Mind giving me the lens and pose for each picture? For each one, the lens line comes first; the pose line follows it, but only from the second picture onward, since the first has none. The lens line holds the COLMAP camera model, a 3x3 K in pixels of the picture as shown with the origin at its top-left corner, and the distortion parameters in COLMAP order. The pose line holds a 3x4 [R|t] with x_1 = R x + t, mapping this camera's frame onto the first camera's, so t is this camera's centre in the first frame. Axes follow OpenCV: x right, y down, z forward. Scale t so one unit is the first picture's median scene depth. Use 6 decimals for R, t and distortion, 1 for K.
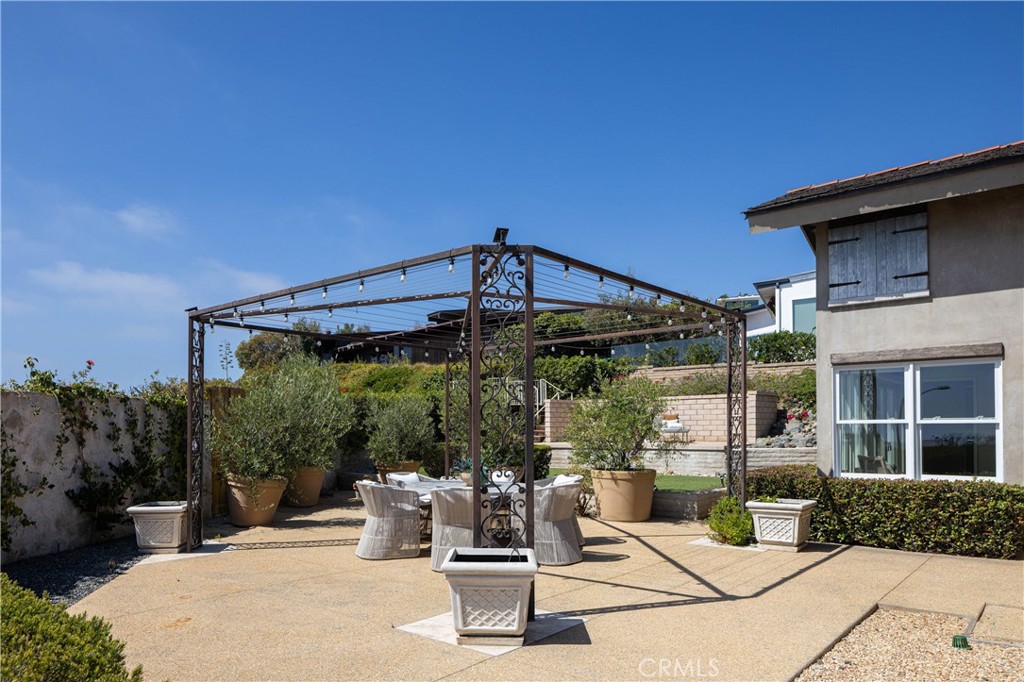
lens RADIAL K [[662.0, 0, 514.7], [0, 662.0, 346.0], [0, 0, 1]] dist [0.000783, -0.004315]
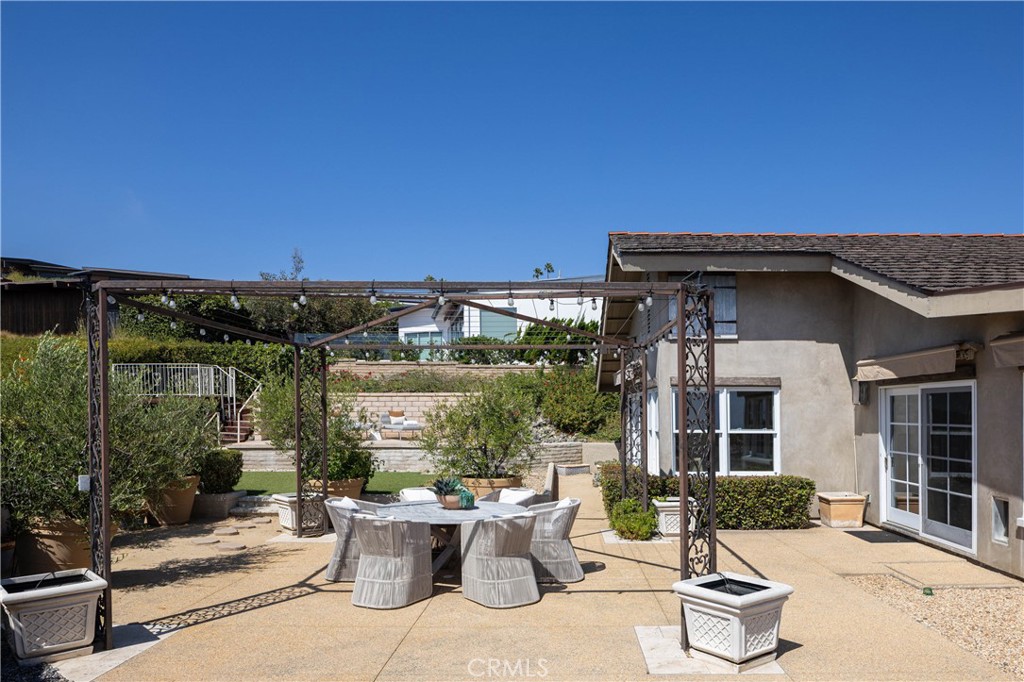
lens RADIAL K [[662.0, 0, 521.9], [0, 662.0, 336.4], [0, 0, 1]] dist [0.000783, -0.004315]
pose [[0.771530, 0.077330, 0.631476, -0.322466], [-0.085636, 0.996175, -0.017362, -0.010874], [-0.630403, -0.040682, 0.775201, 0.128080]]
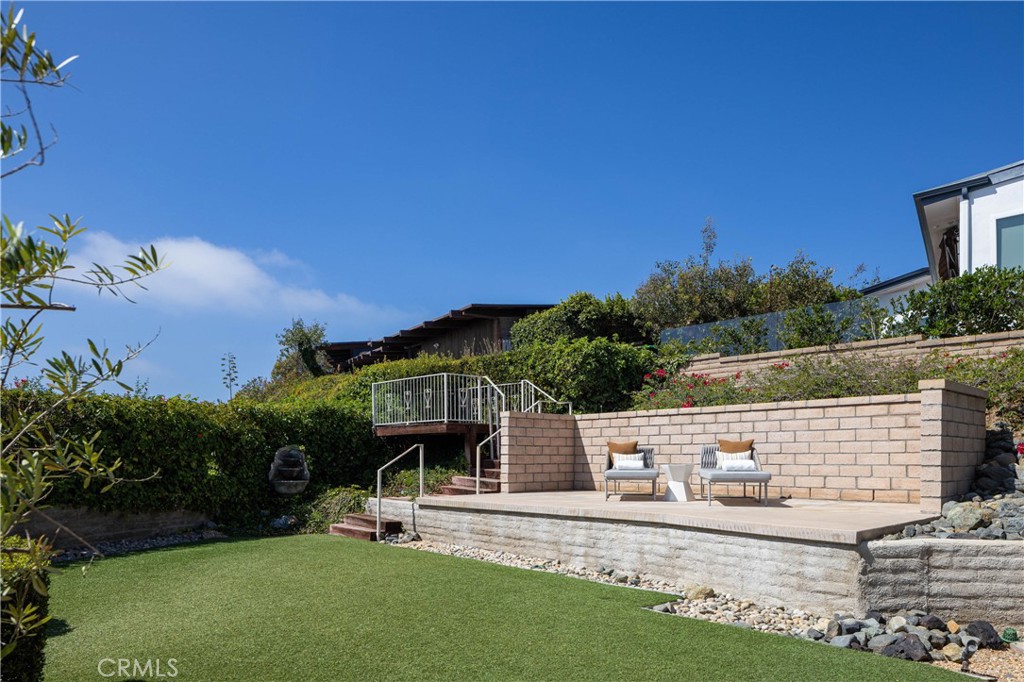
lens RADIAL K [[662.0, 0, 563.3], [0, 662.0, 396.0], [0, 0, 1]] dist [0.000783, -0.004315]
pose [[0.994308, -0.000984, -0.106543, 0.201693], [0.004004, 0.999596, 0.028131, 0.071527], [0.106472, -0.028397, 0.993910, 0.644019]]
